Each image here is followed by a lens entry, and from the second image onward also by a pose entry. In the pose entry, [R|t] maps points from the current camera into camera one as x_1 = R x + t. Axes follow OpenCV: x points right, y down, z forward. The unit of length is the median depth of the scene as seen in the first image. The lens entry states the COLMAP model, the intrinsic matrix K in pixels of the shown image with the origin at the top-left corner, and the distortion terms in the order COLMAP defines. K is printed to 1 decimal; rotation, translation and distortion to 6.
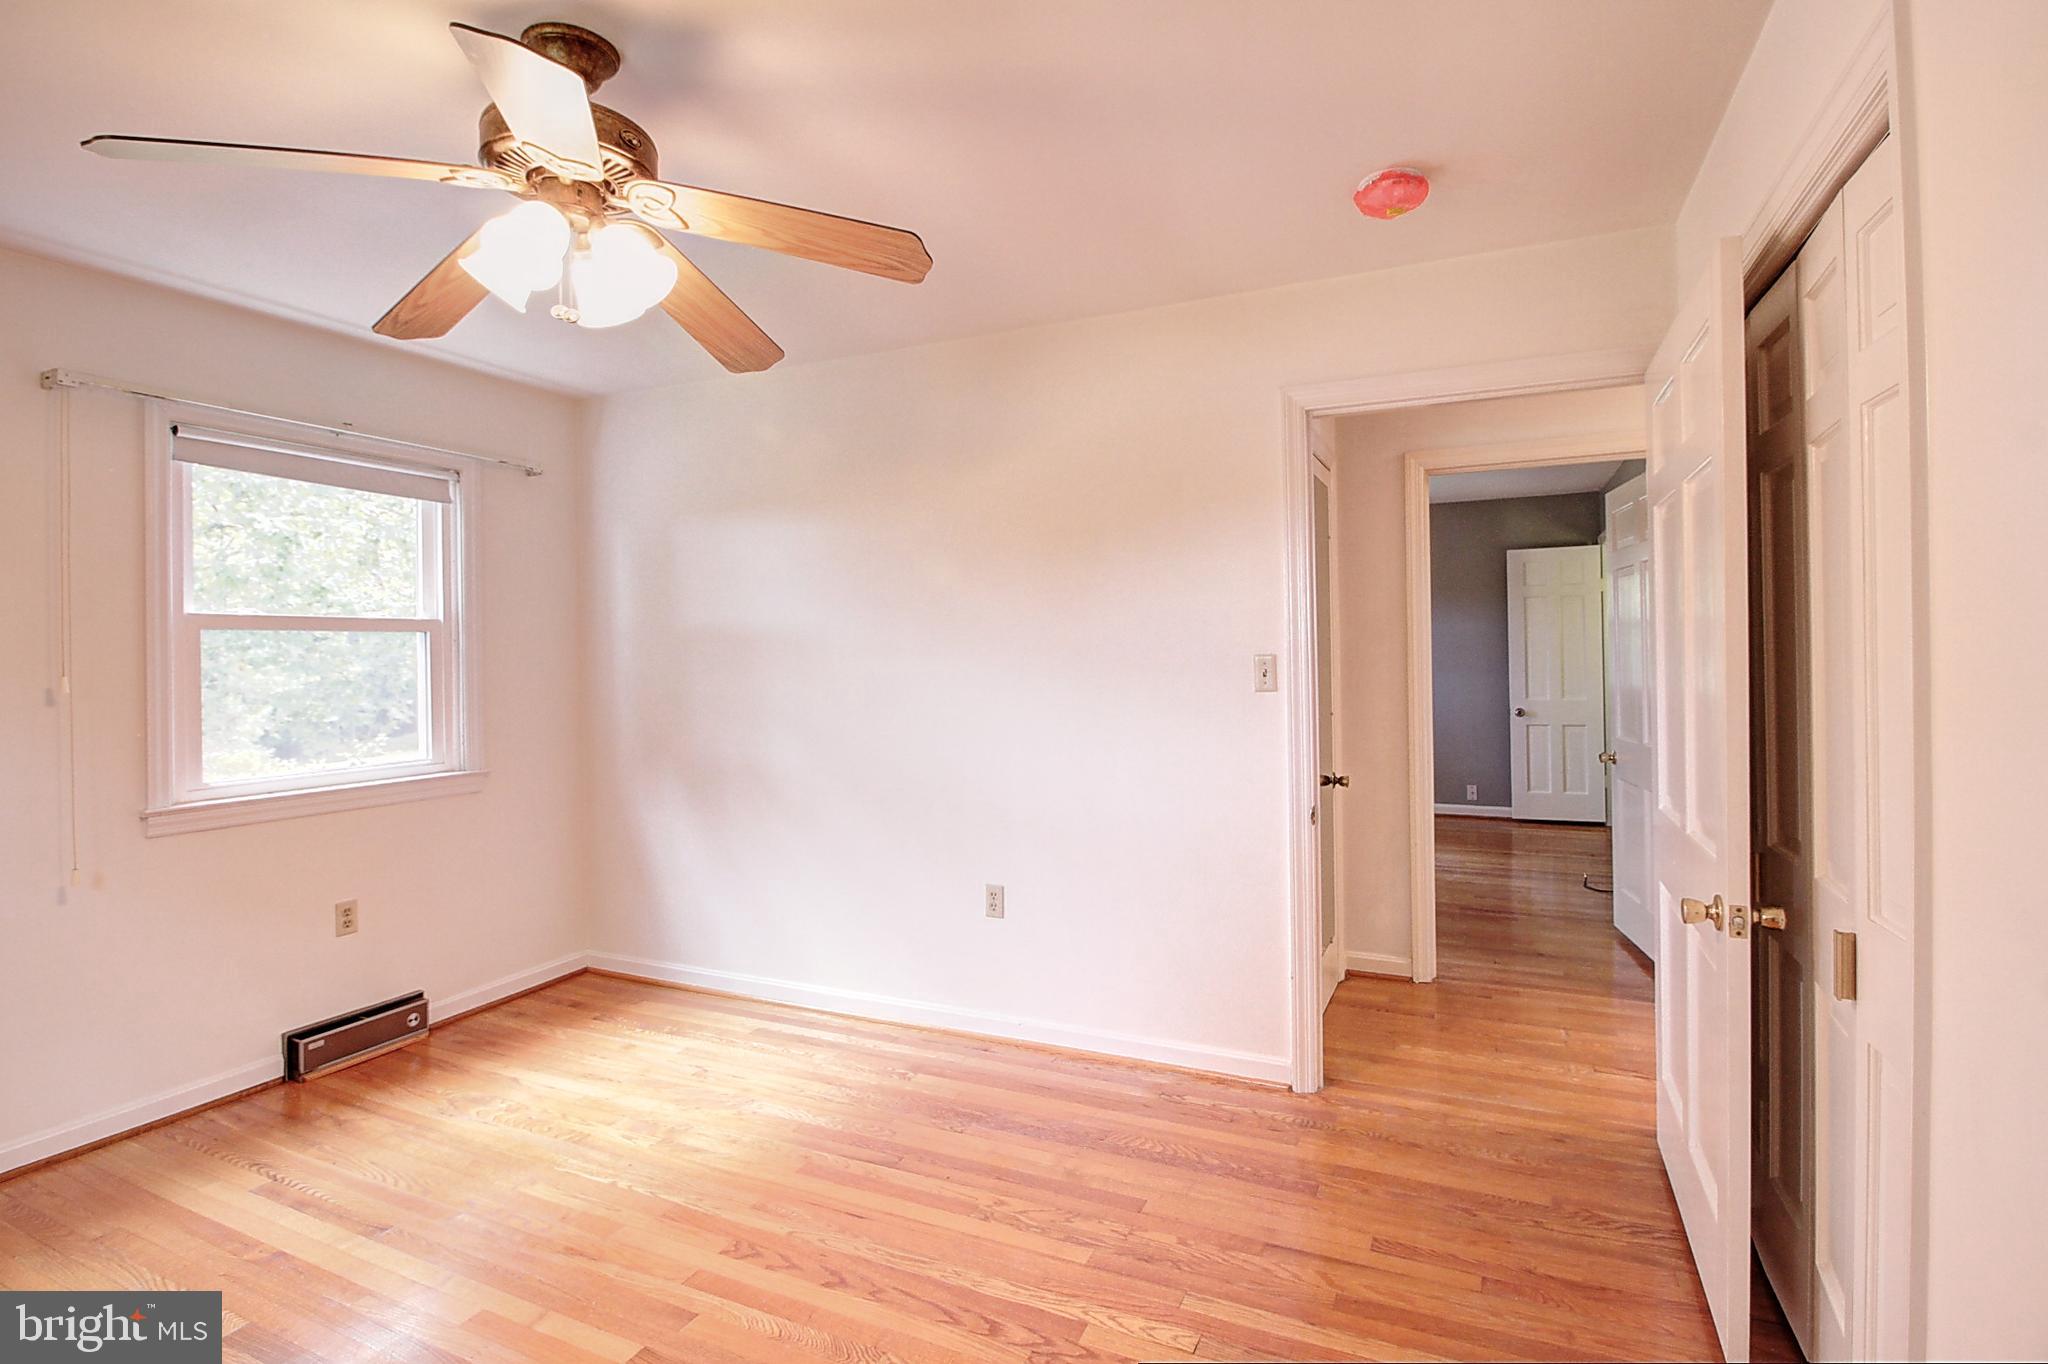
lens RADIAL K [[968.1, 0, 1038.4], [0, 968.1, 651.7], [0, 0, 1]] dist [0.012103, -0.021723]
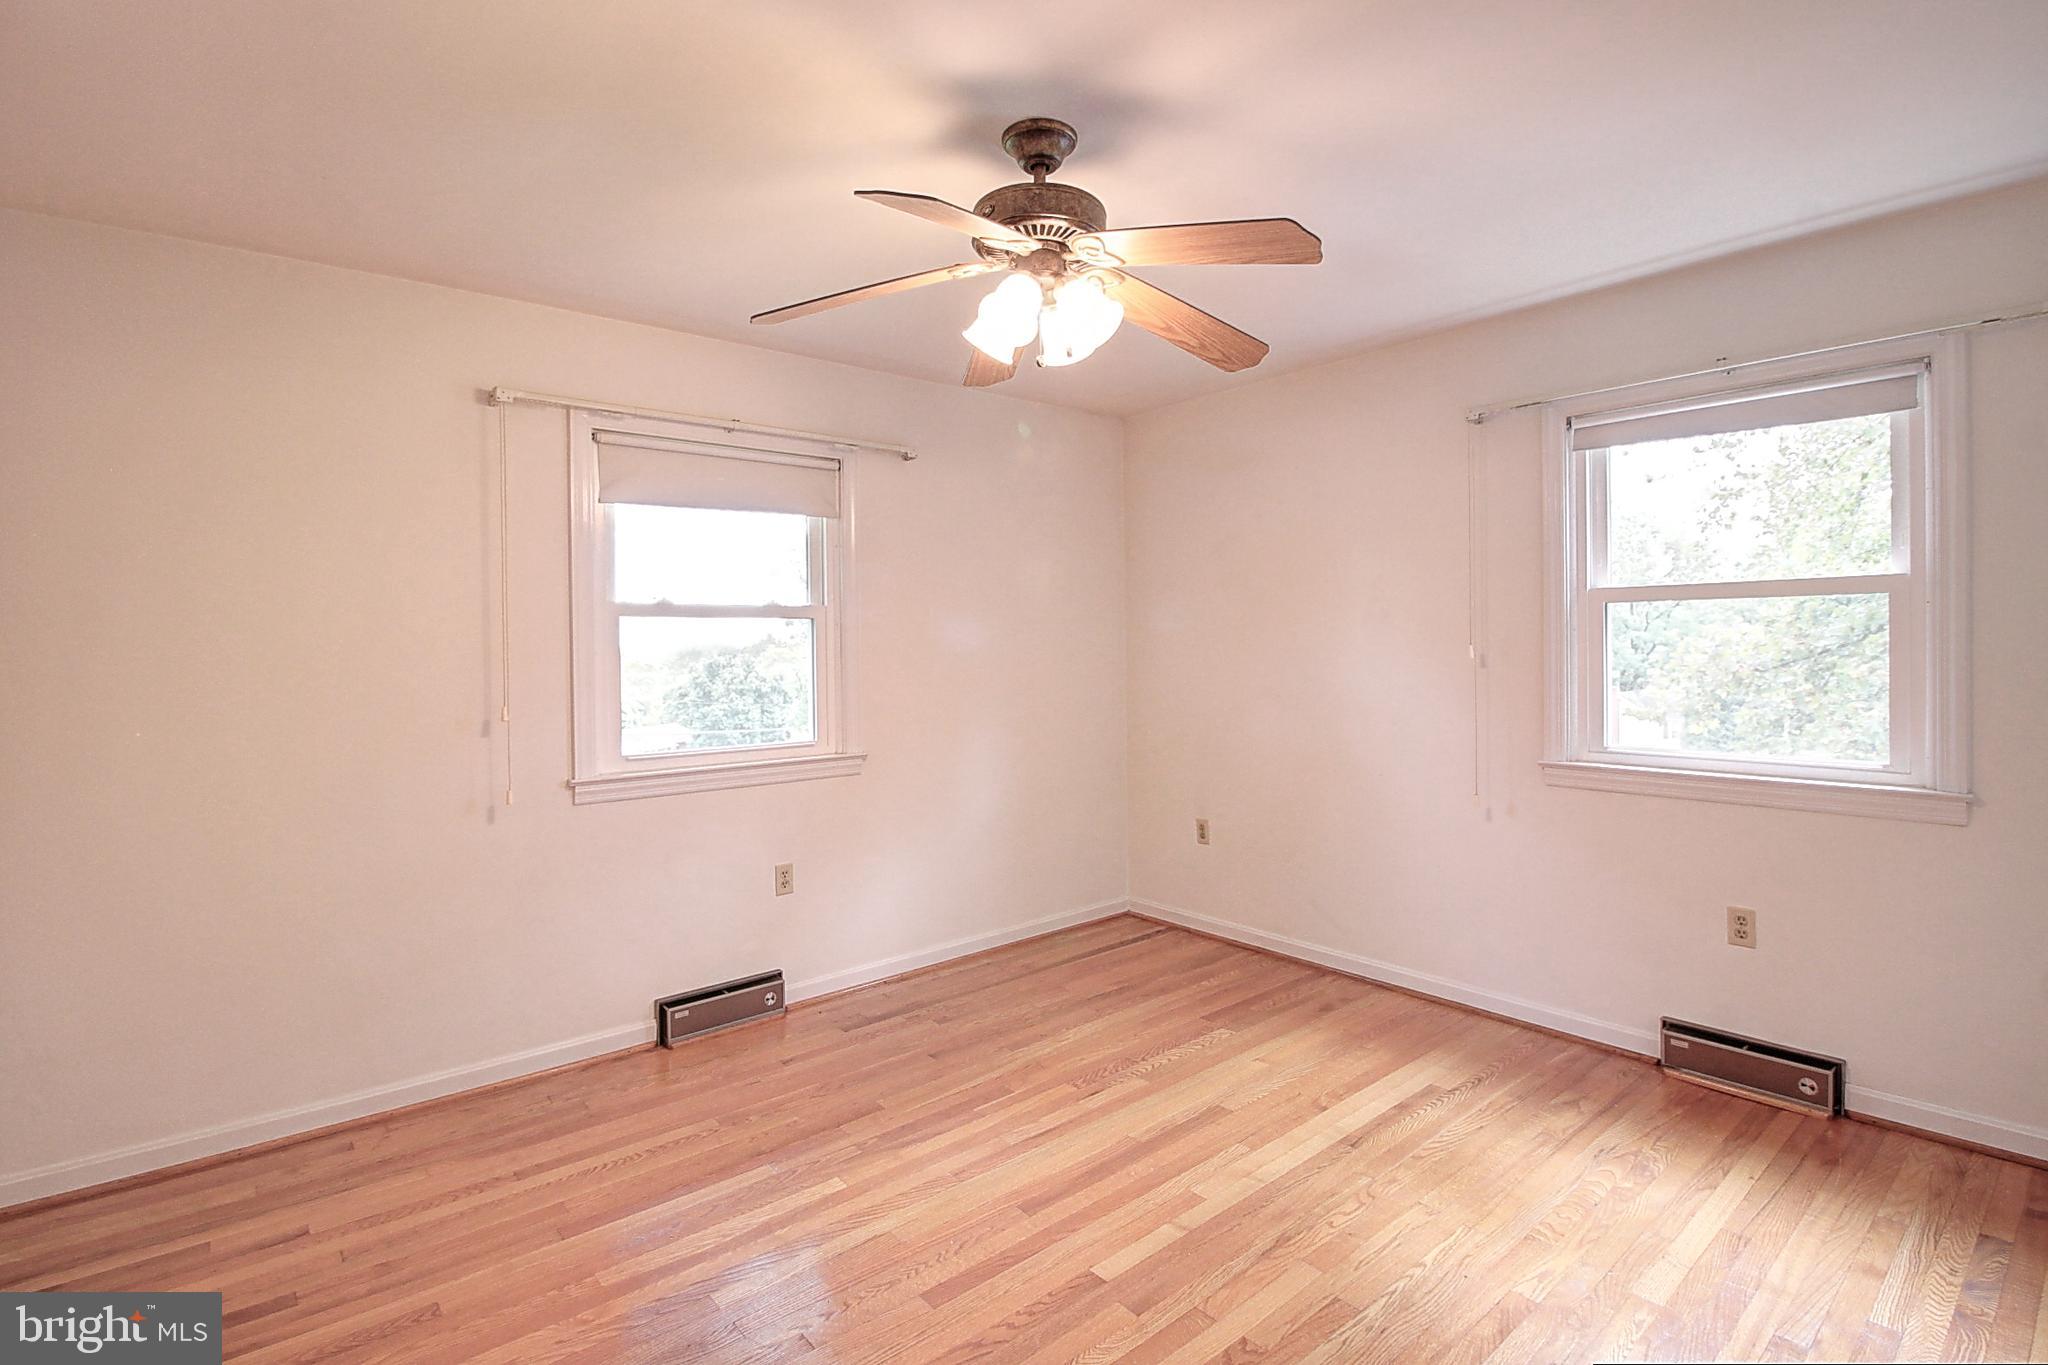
lens RADIAL K [[968.1, 0, 1038.4], [0, 968.1, 652.2], [0, 0, 1]] dist [0.012103, -0.021723]
pose [[-0.411456, 0.027673, -0.911009, 0.373401], [0.015889, 0.999605, 0.023187, -0.002369], [0.911291, -0.004934, -0.411733, 0.886490]]
